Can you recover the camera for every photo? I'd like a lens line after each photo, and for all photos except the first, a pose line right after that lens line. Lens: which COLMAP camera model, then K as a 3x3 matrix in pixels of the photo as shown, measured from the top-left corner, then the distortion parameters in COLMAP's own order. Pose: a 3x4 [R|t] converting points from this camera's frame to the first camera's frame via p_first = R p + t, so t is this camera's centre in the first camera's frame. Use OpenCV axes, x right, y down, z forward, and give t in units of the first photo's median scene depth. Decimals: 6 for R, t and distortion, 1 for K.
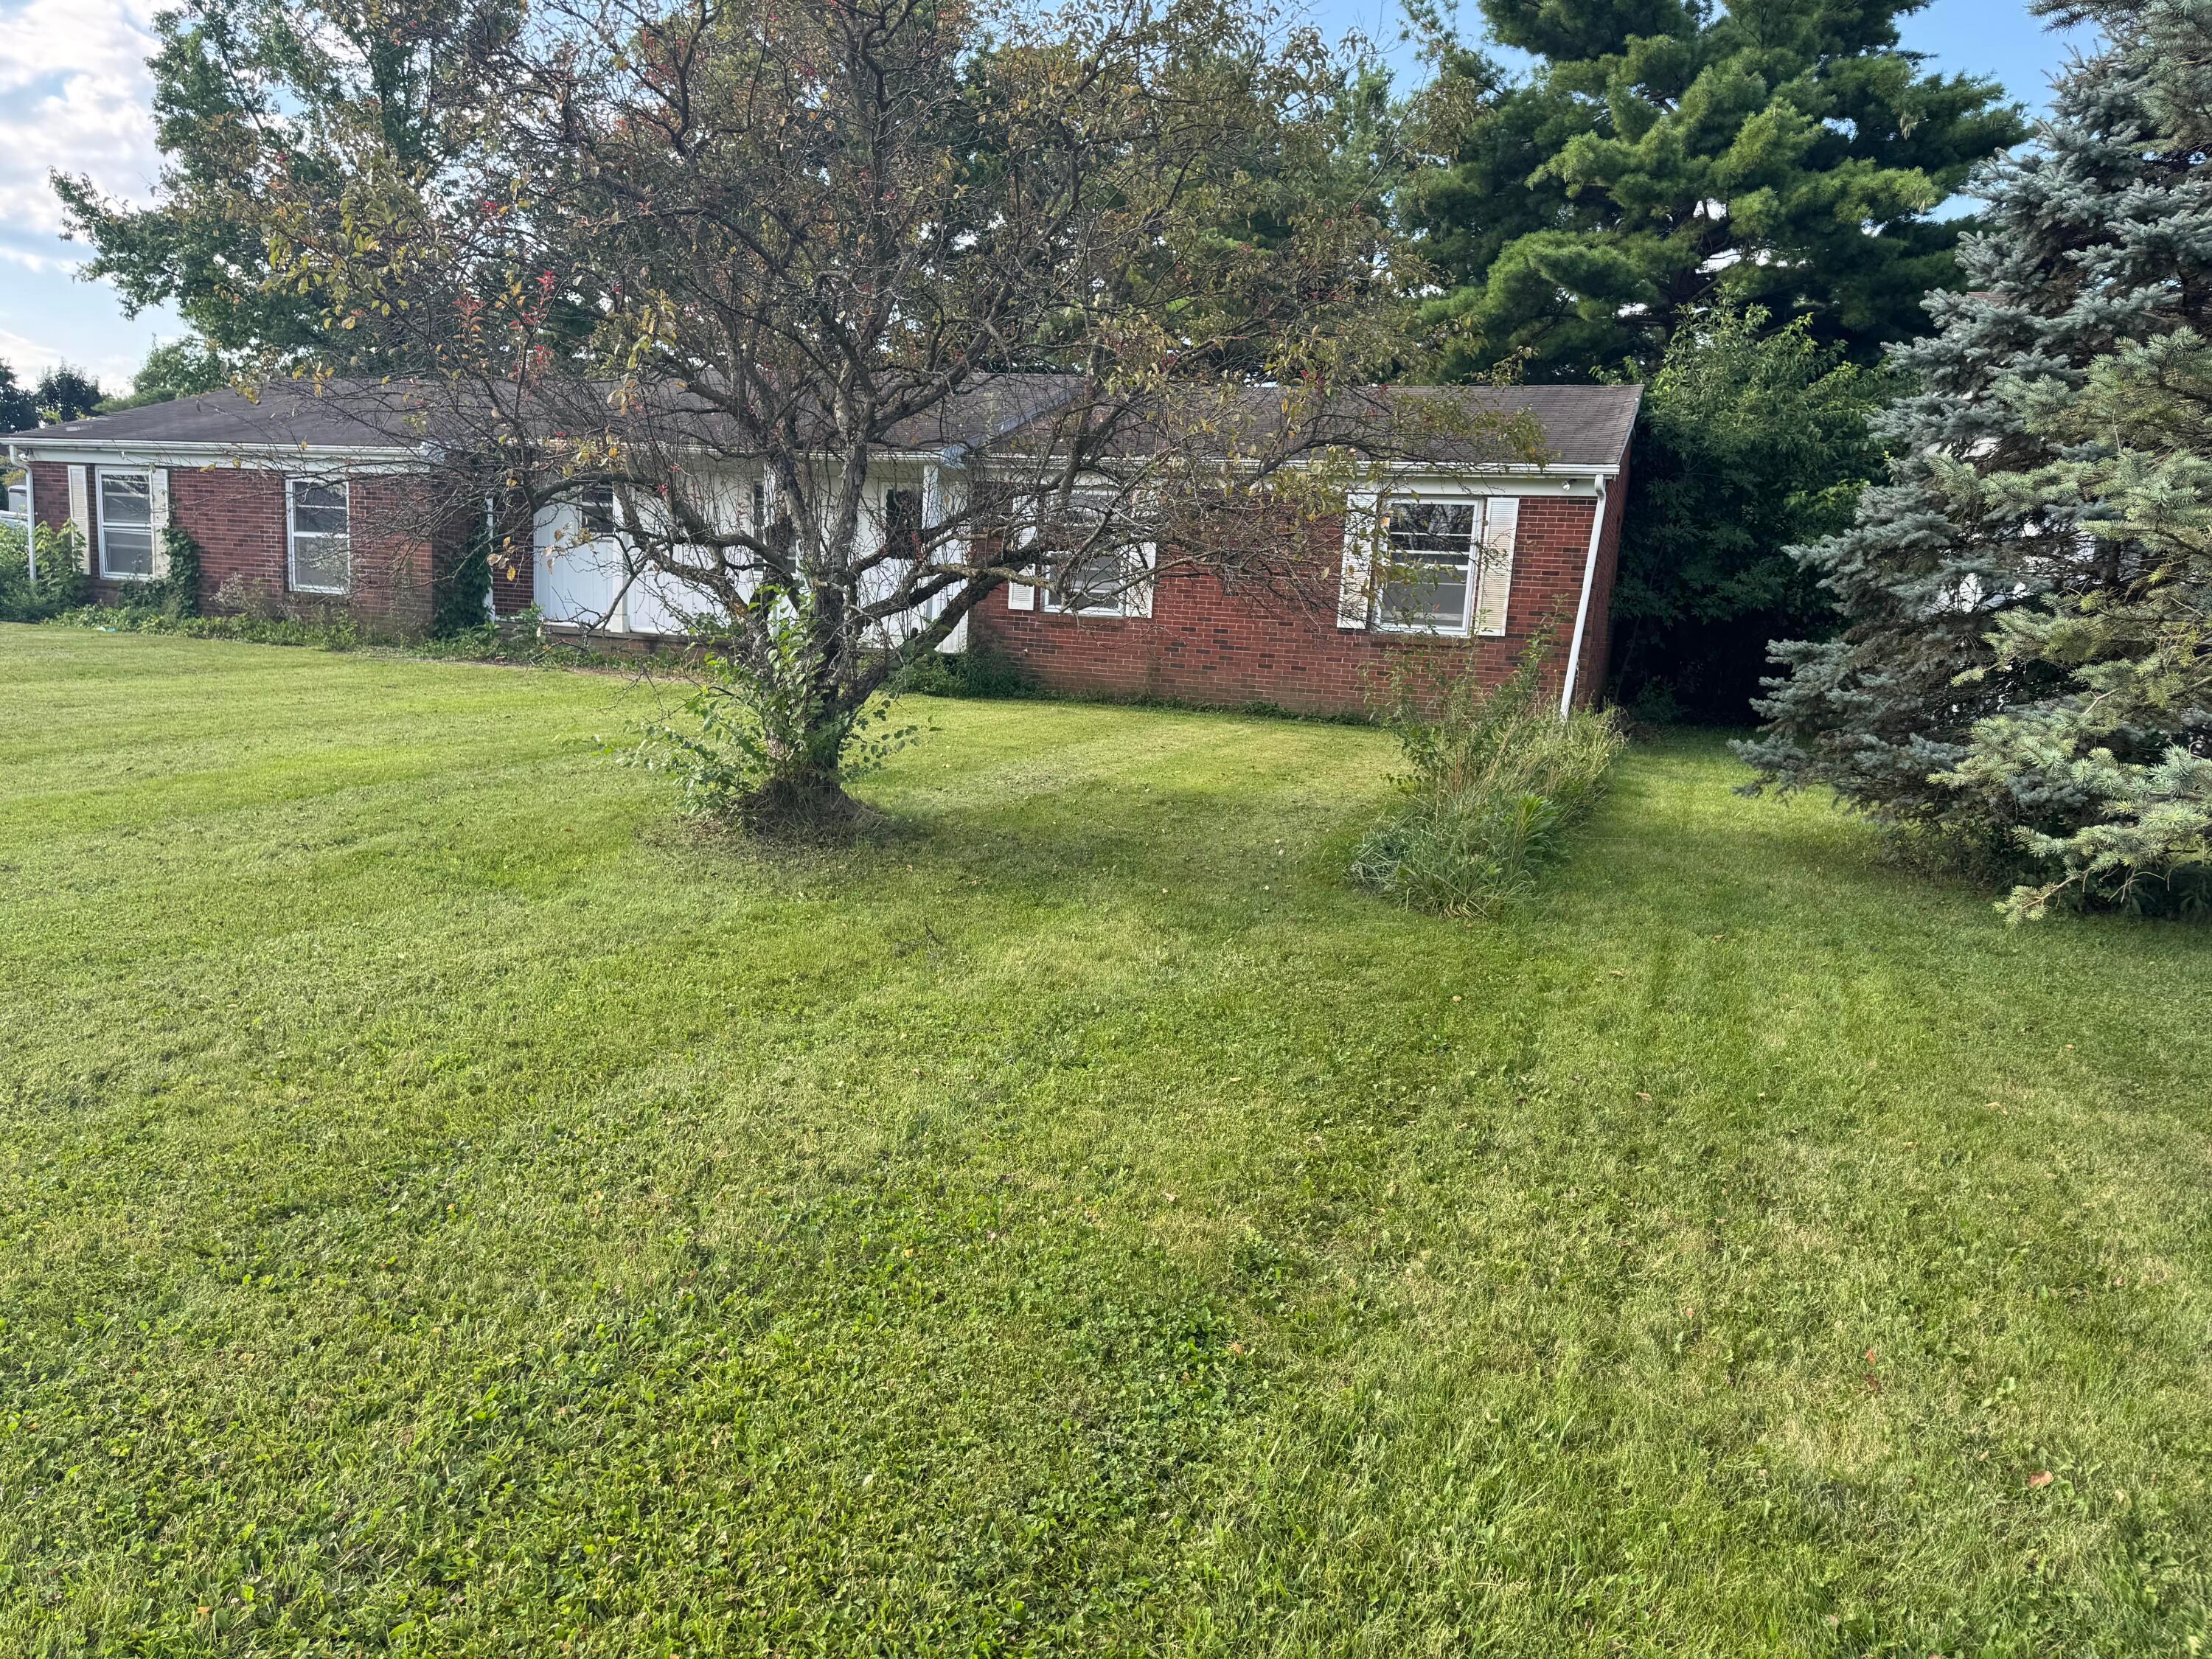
lens RADIAL K [[1547.8, 0, 1099.7], [0, 1547.8, 873.8], [0, 0, 1]] dist [0.063020, -0.140307]
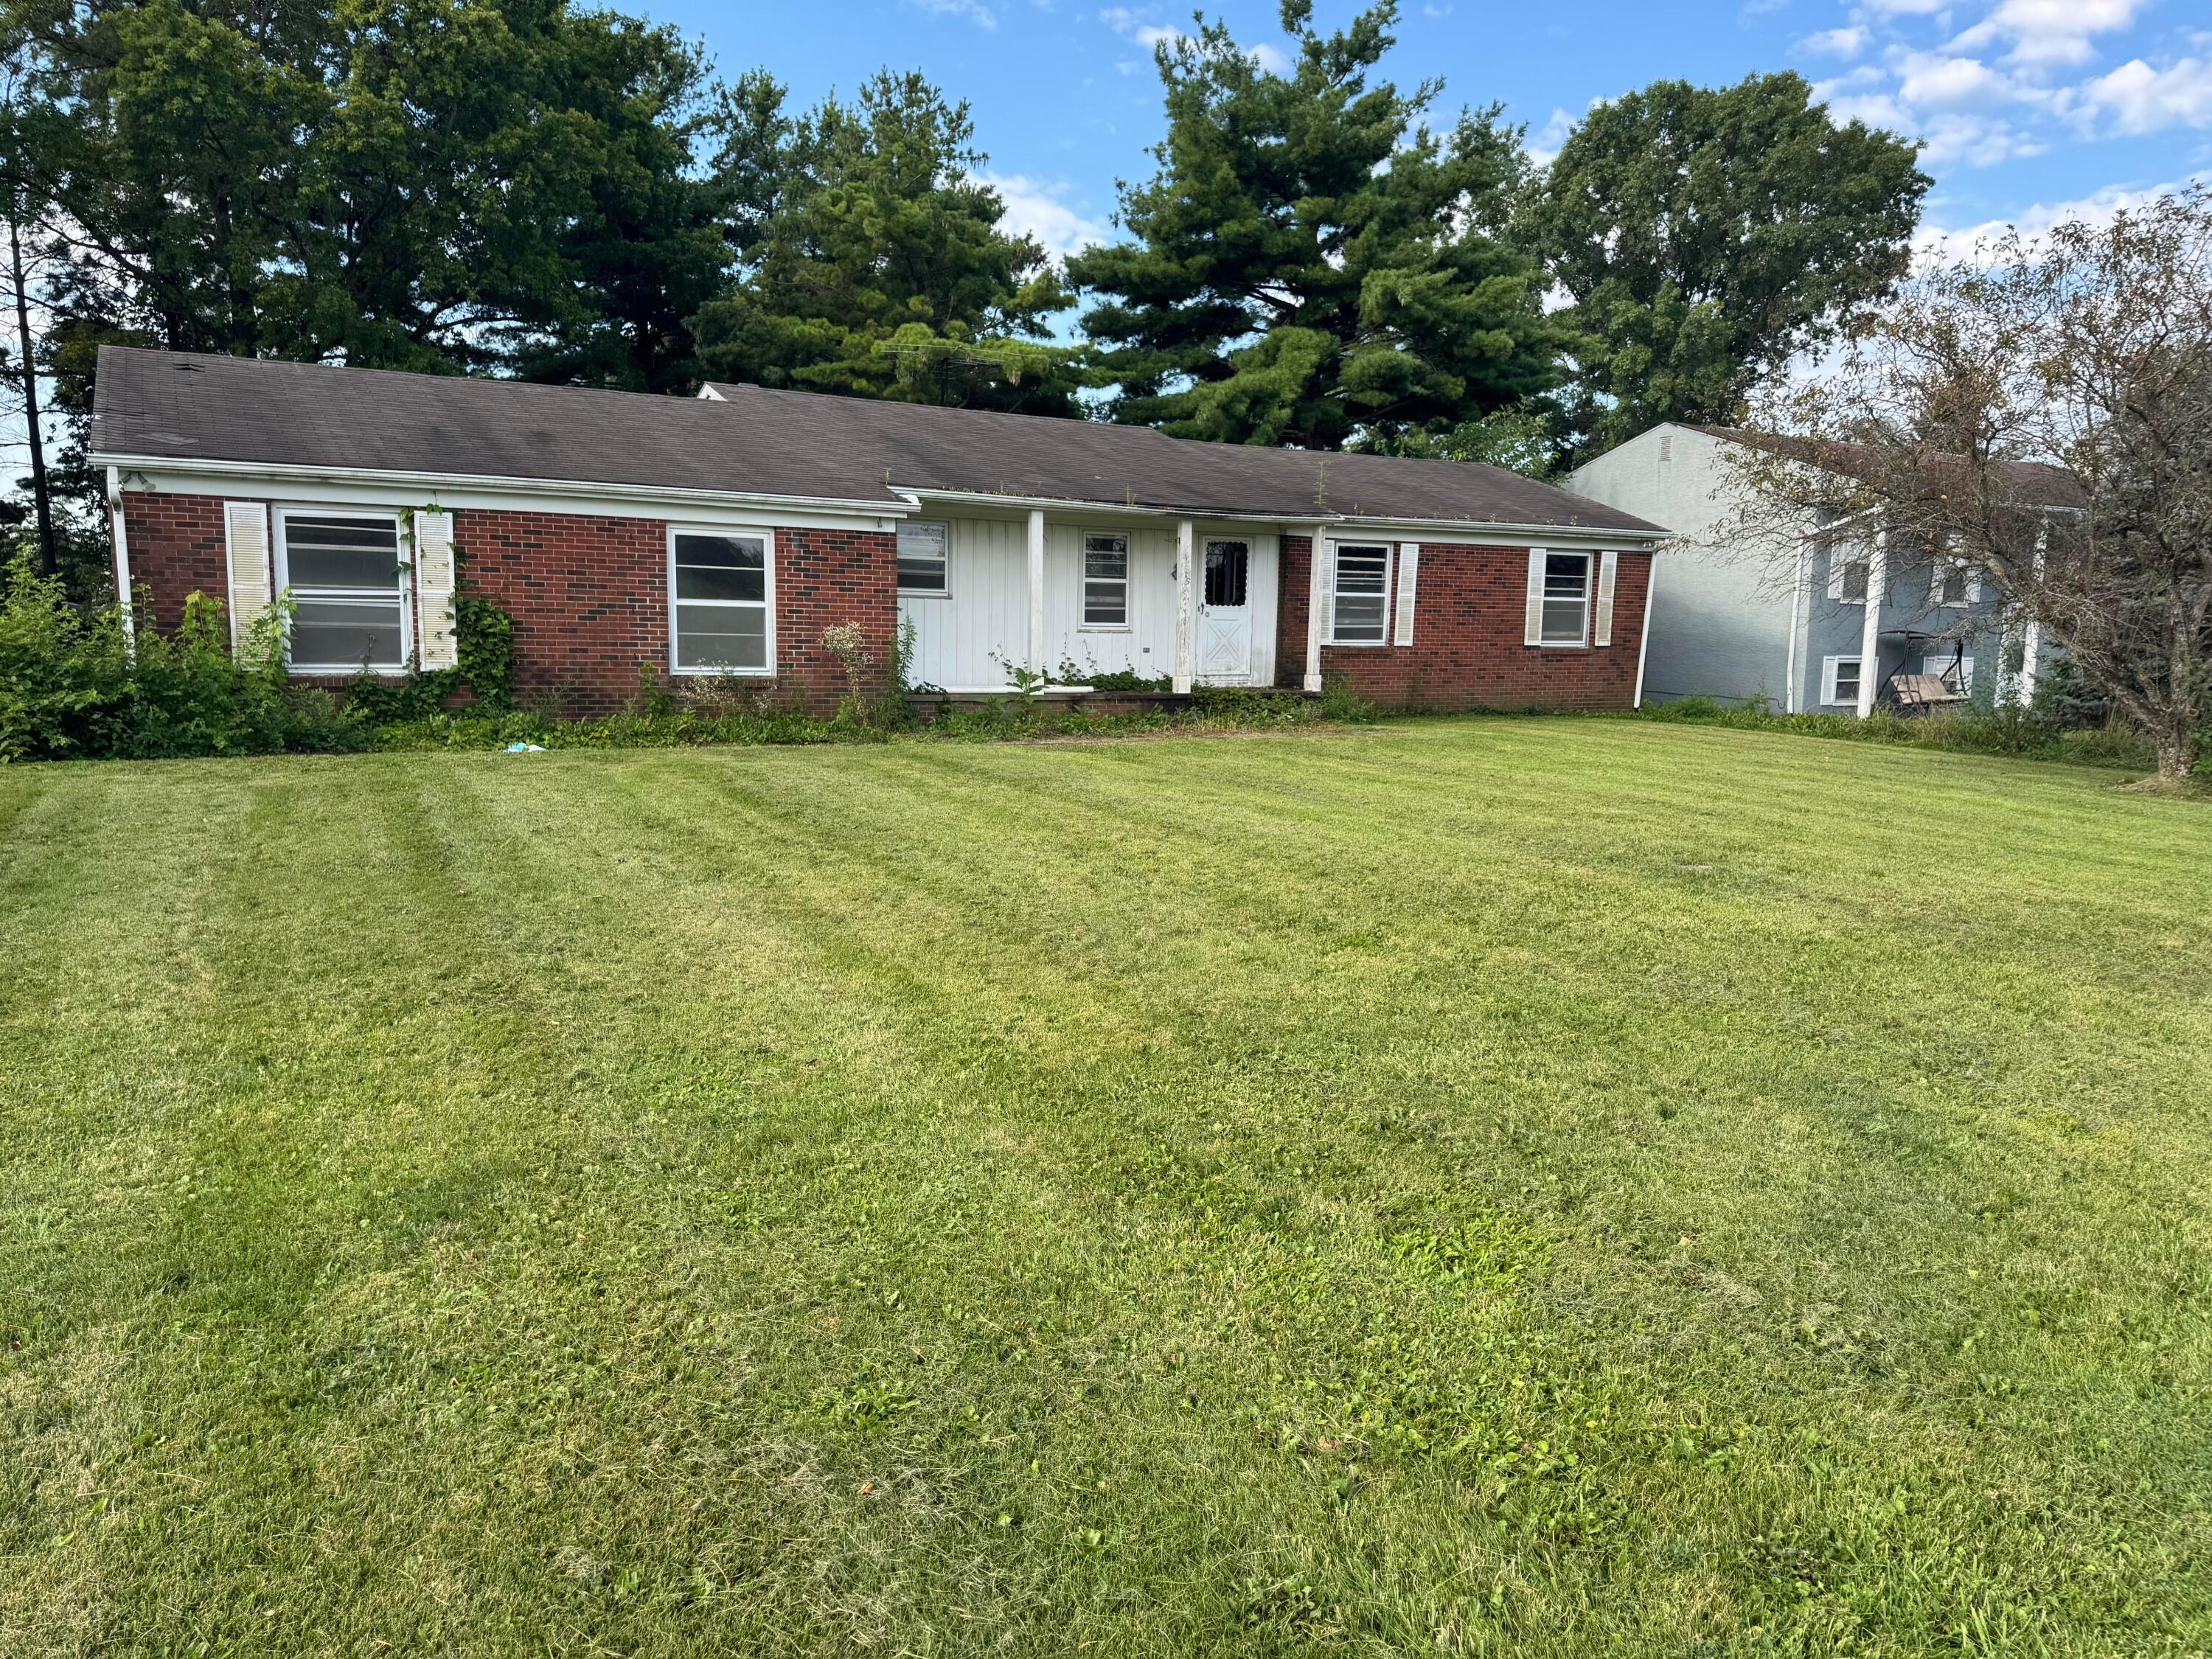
lens RADIAL K [[1547.8, 0, 1099.7], [0, 1547.8, 873.8], [0, 0, 1]] dist [0.063020, -0.140307]
pose [[0.642175, -0.166312, 0.748299, -0.984940], [0.160340, 0.983730, 0.081037, -0.113660], [-0.749601, 0.067942, 0.658393, 0.337321]]
